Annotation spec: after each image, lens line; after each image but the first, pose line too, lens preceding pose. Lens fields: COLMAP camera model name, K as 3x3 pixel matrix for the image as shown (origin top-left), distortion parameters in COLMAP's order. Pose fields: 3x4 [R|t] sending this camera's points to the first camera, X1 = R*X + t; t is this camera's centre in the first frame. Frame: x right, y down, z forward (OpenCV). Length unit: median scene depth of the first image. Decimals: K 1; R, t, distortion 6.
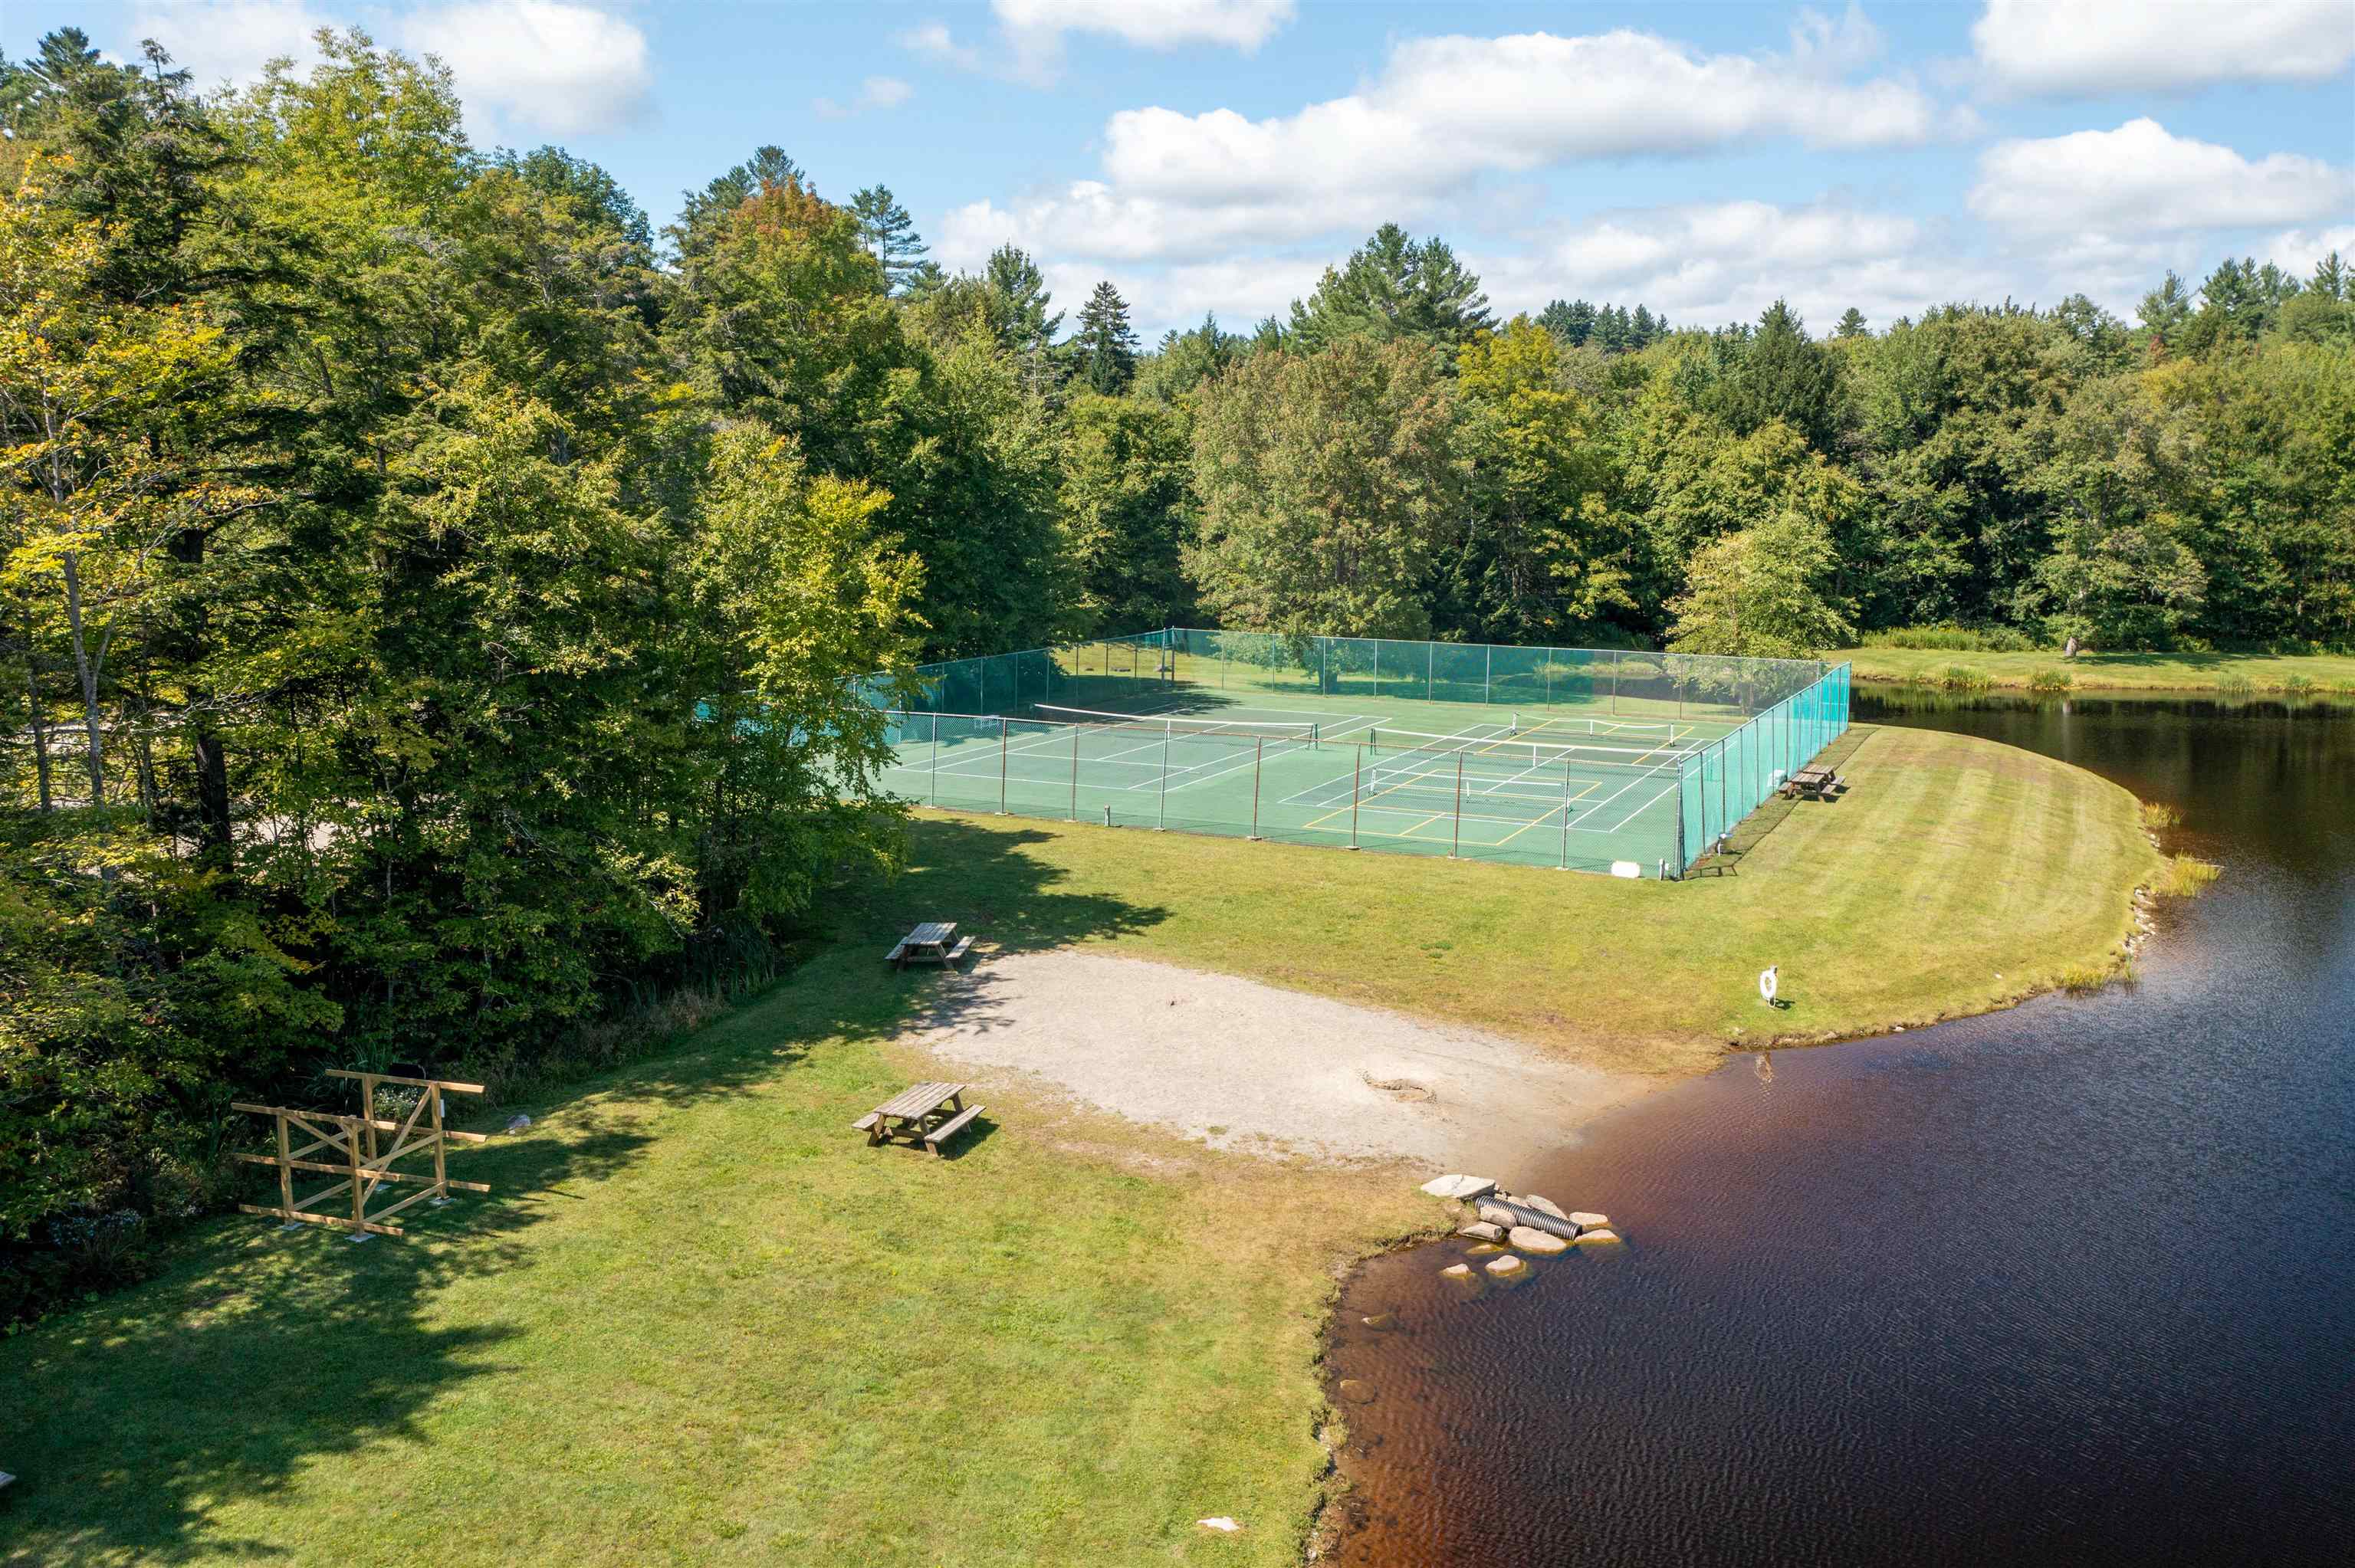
lens RADIAL K [[1847.8, 0, 1177.5], [0, 1847.8, 784.0], [0, 0, 1]] dist [-0.002862, -0.003173]
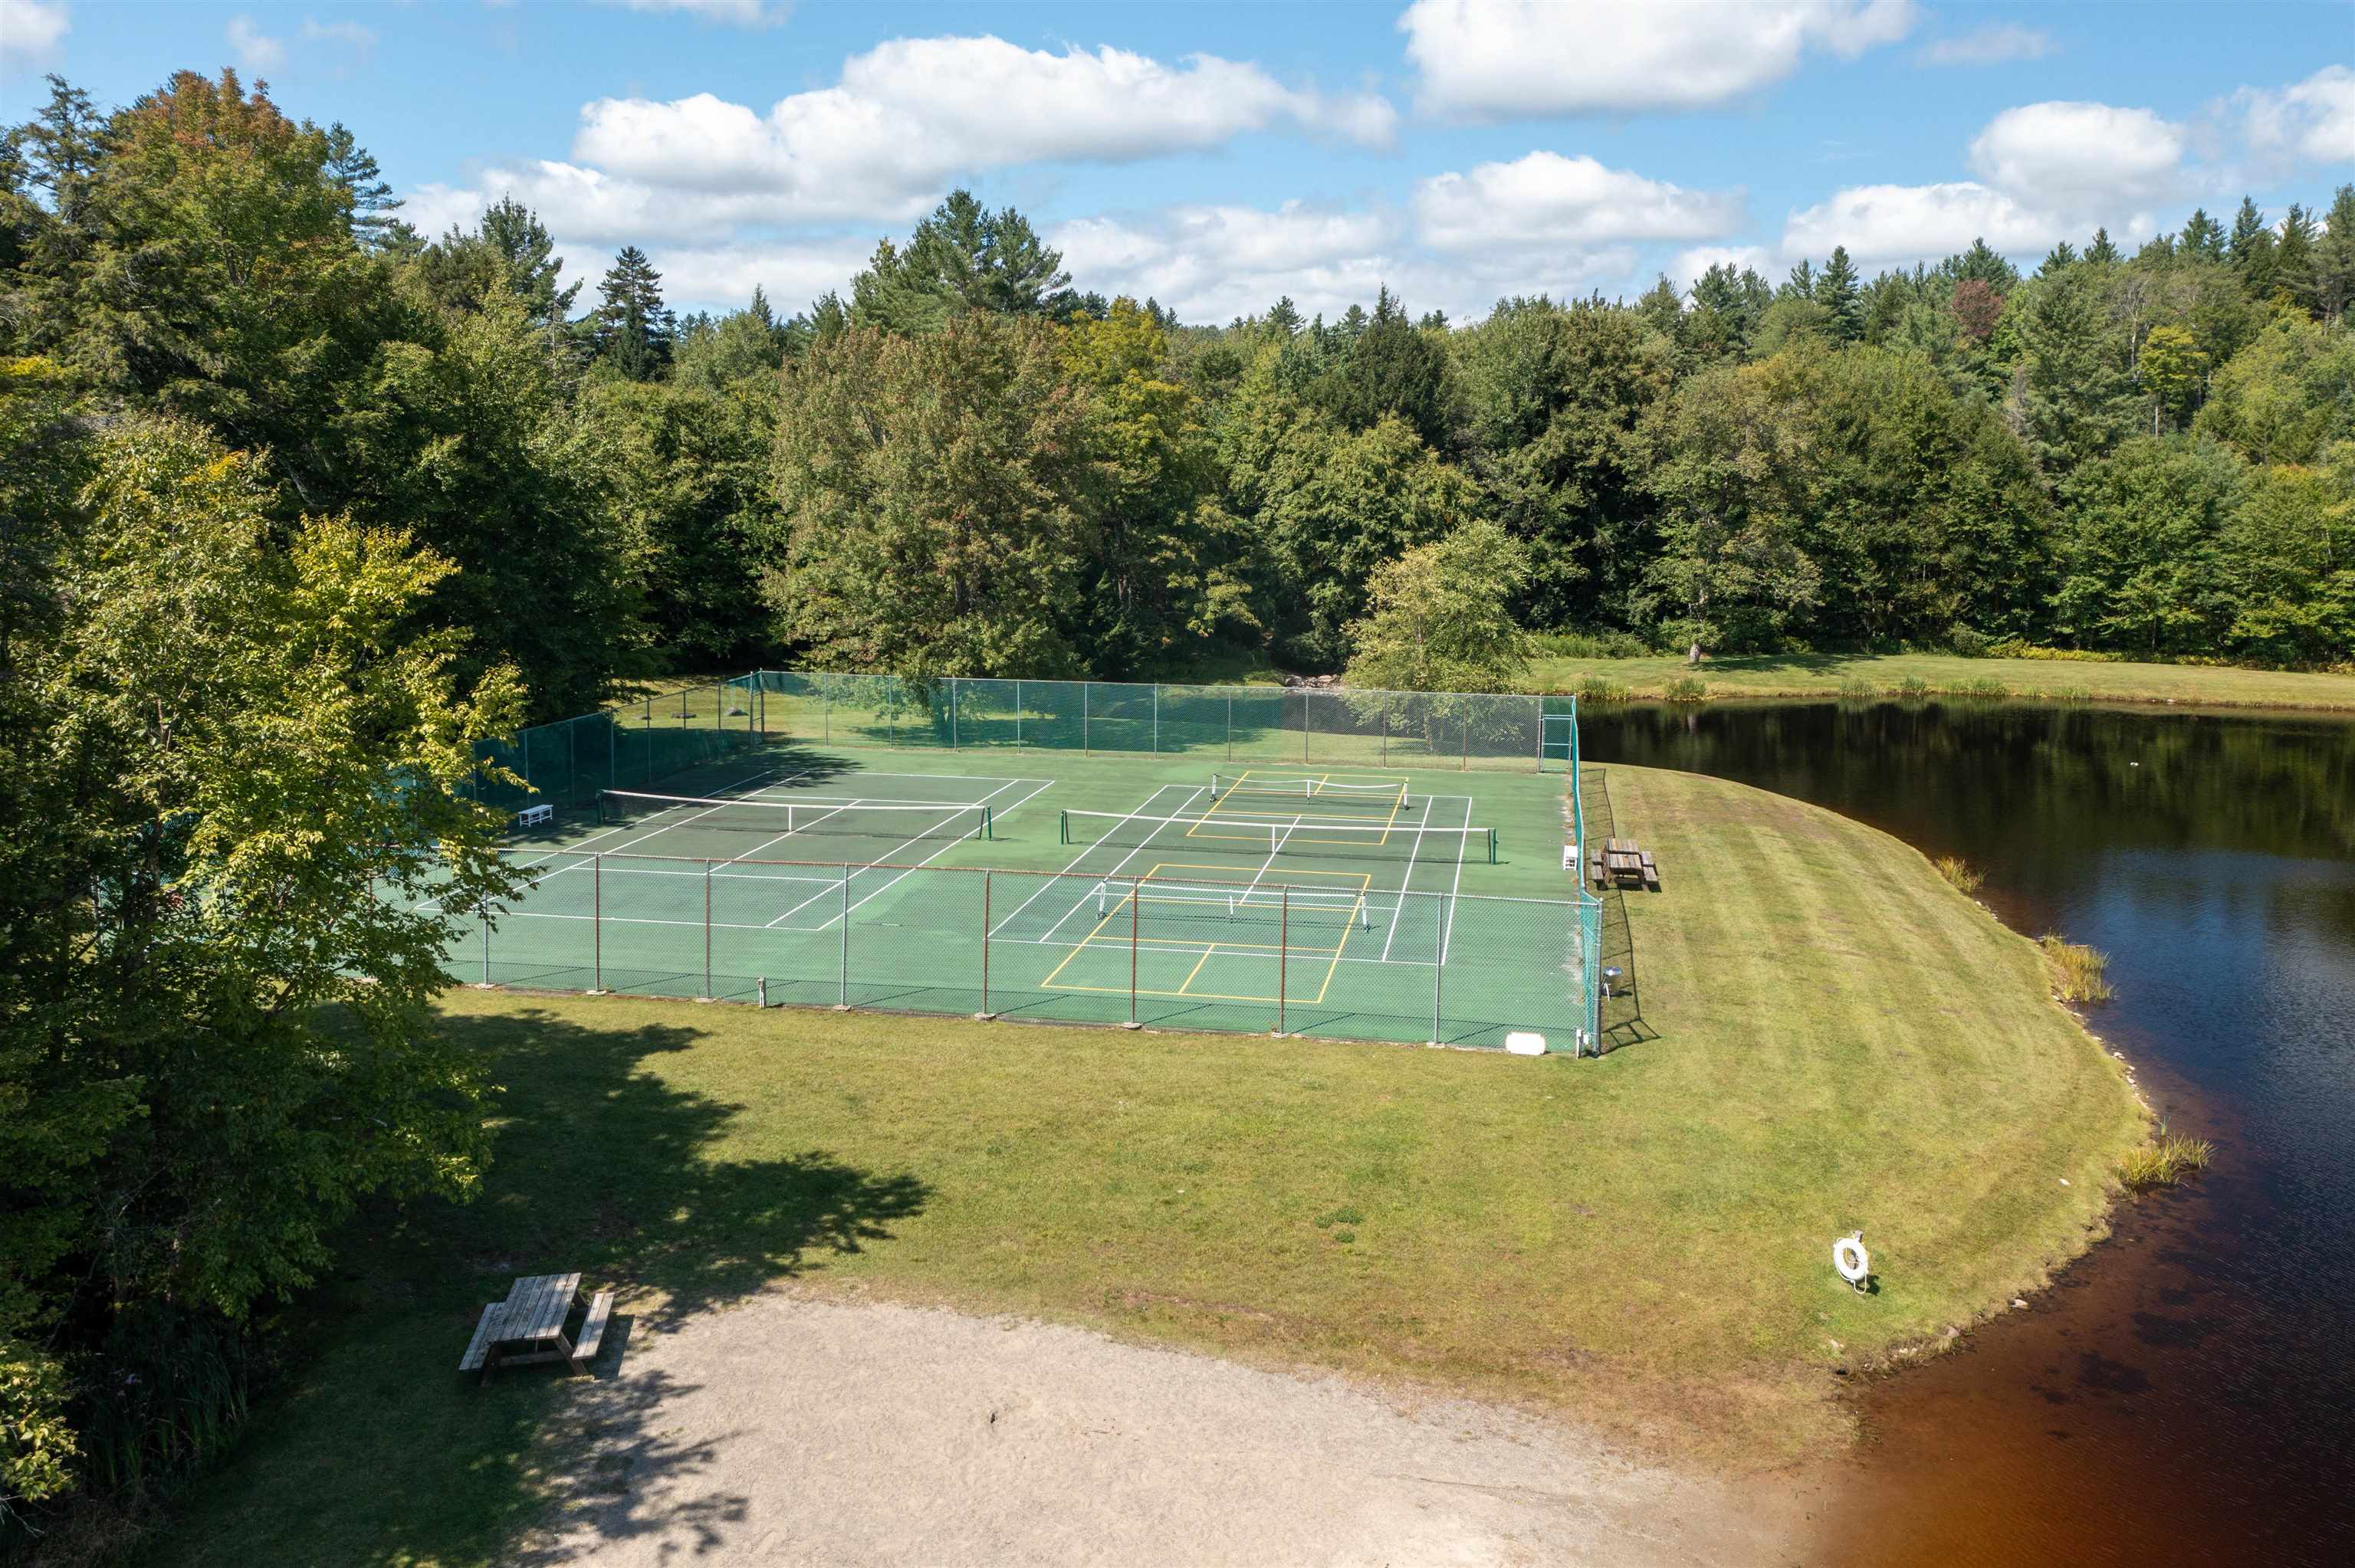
lens RADIAL K [[1863.9, 0, 1156.2], [0, 1863.9, 740.2], [0, 0, 1]] dist [-0.025811, 0.062624]
pose [[0.967586, -0.037063, 0.249806, -0.029722], [0.041723, 0.999040, -0.013382, -0.027564], [-0.249070, 0.023371, 0.968203, 0.133160]]
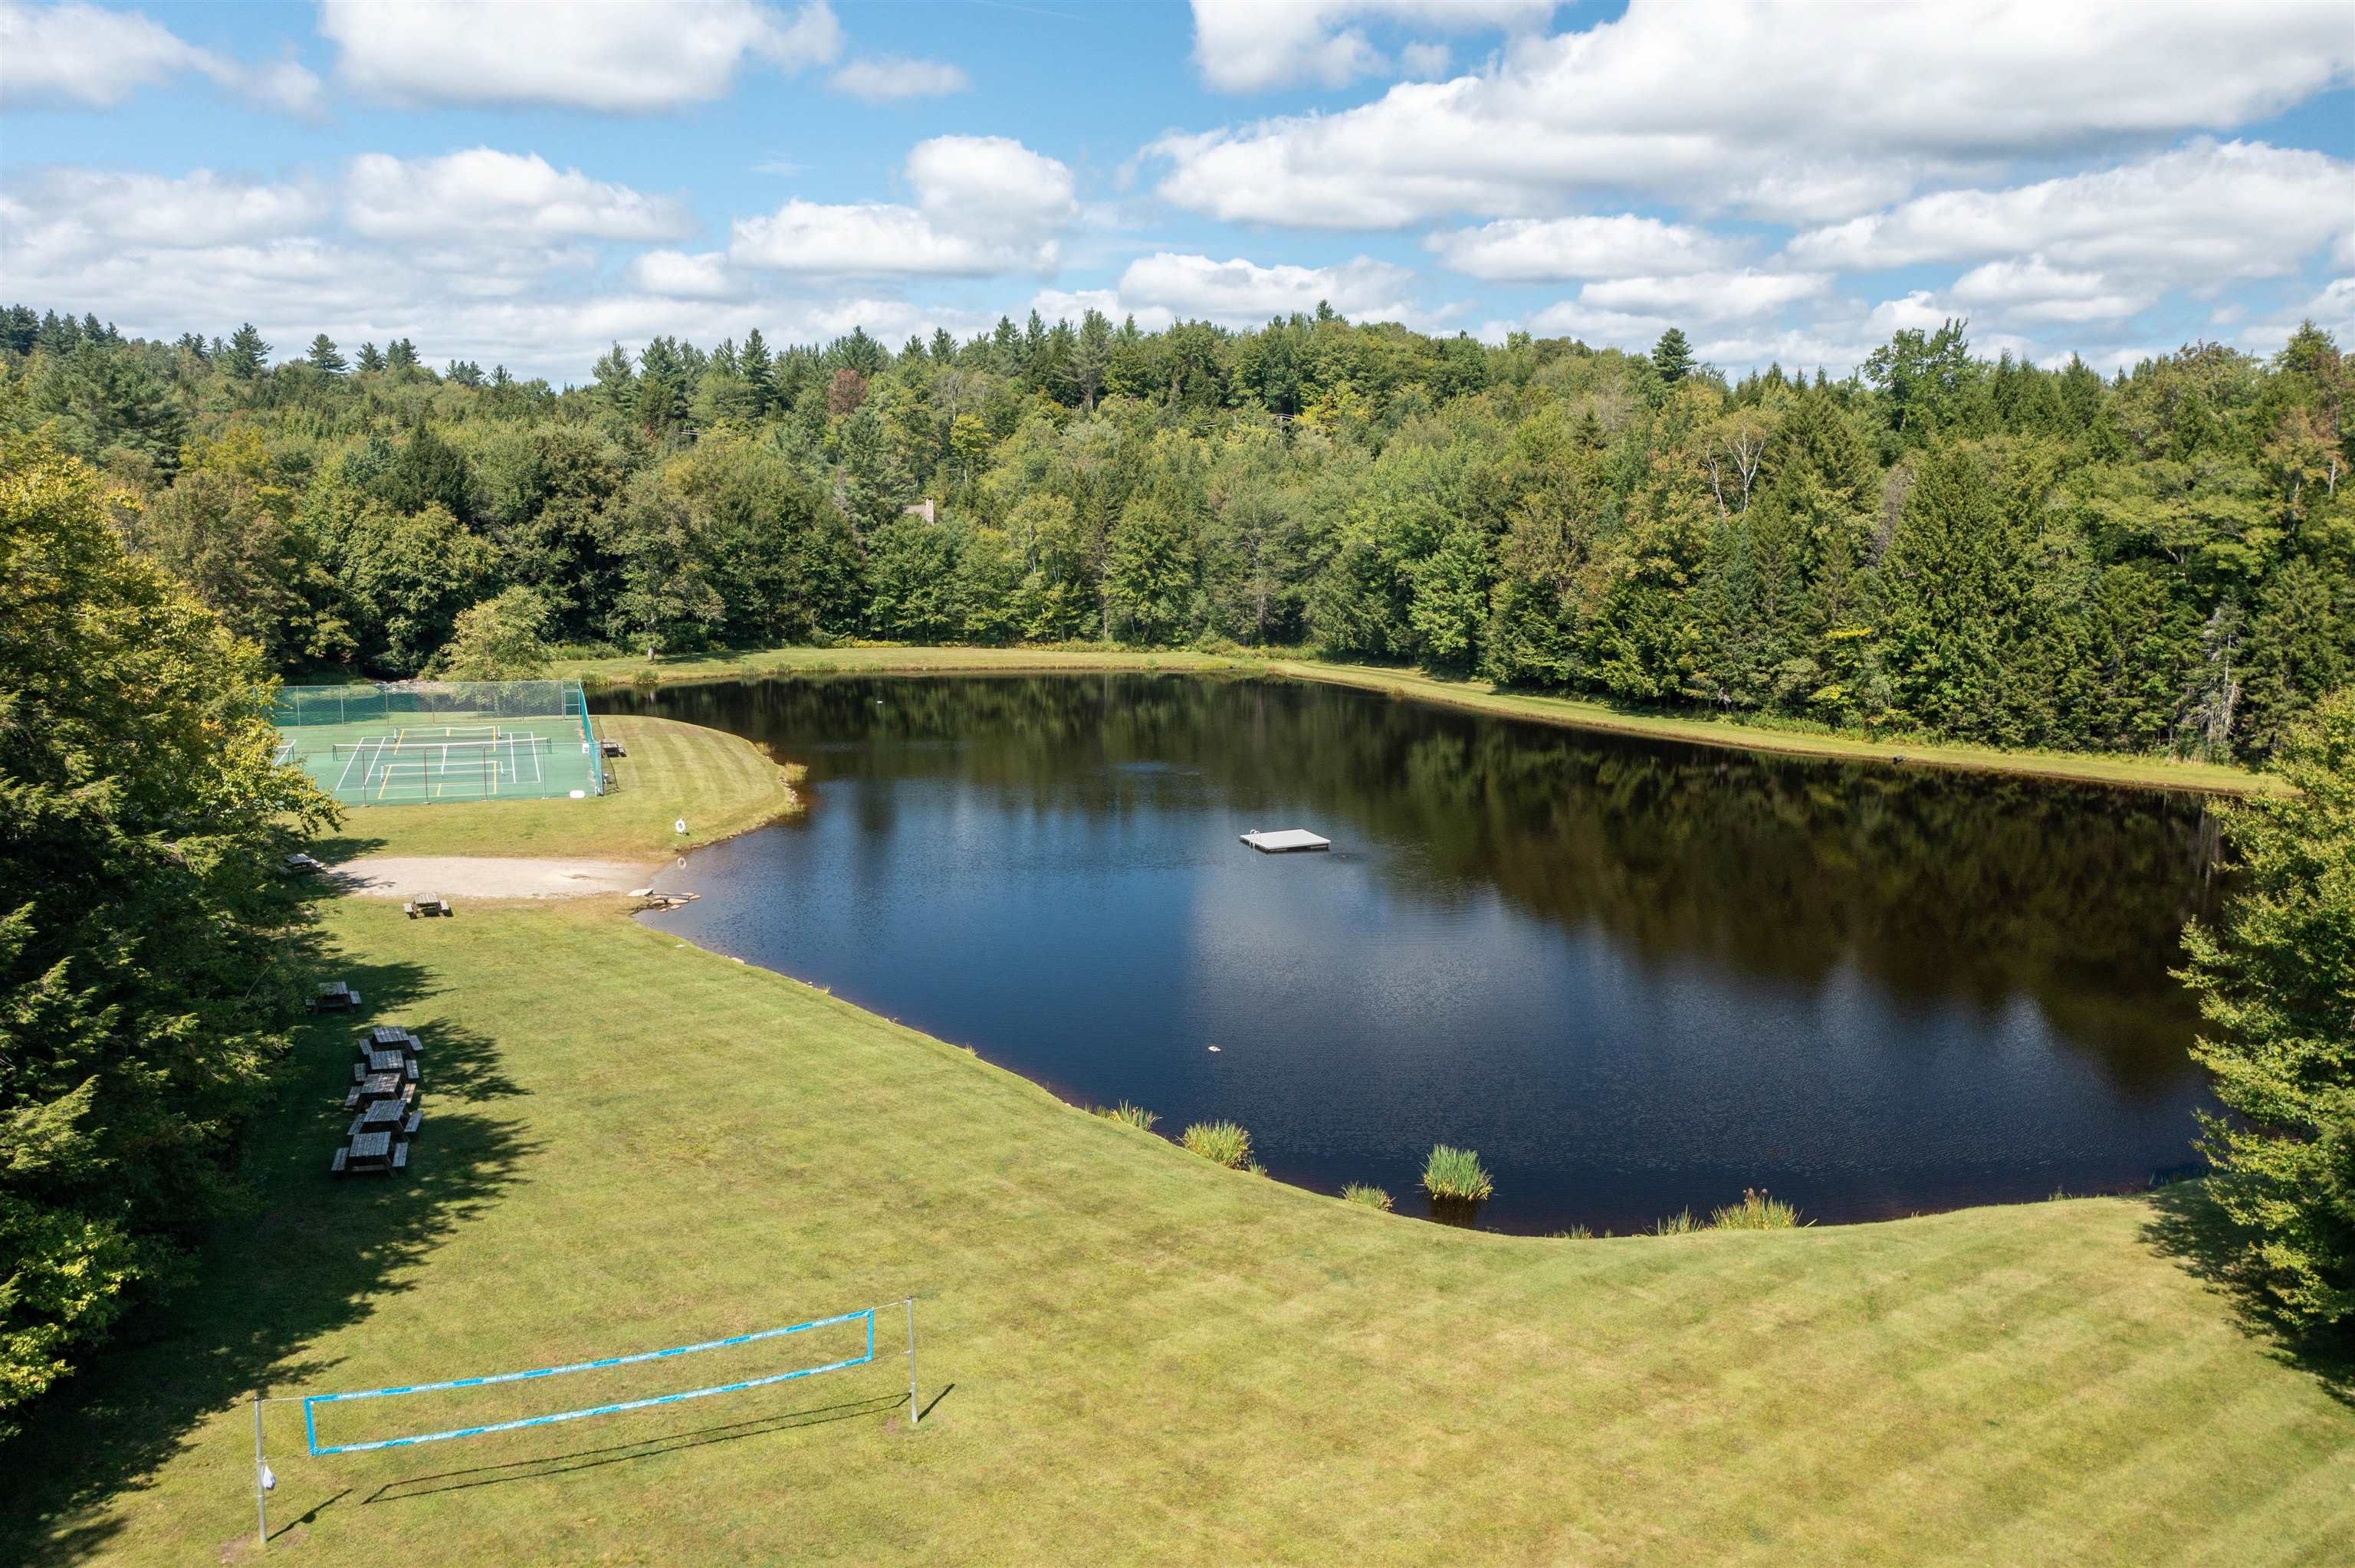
lens RADIAL K [[1847.8, 0, 1177.5], [0, 1847.8, 784.0], [0, 0, 1]] dist [-0.002862, -0.003173]
pose [[0.697119, -0.116667, 0.707399, -0.301579], [0.112261, 0.992263, 0.053018, 0.000373], [-0.708112, 0.042453, 0.704823, -0.374339]]
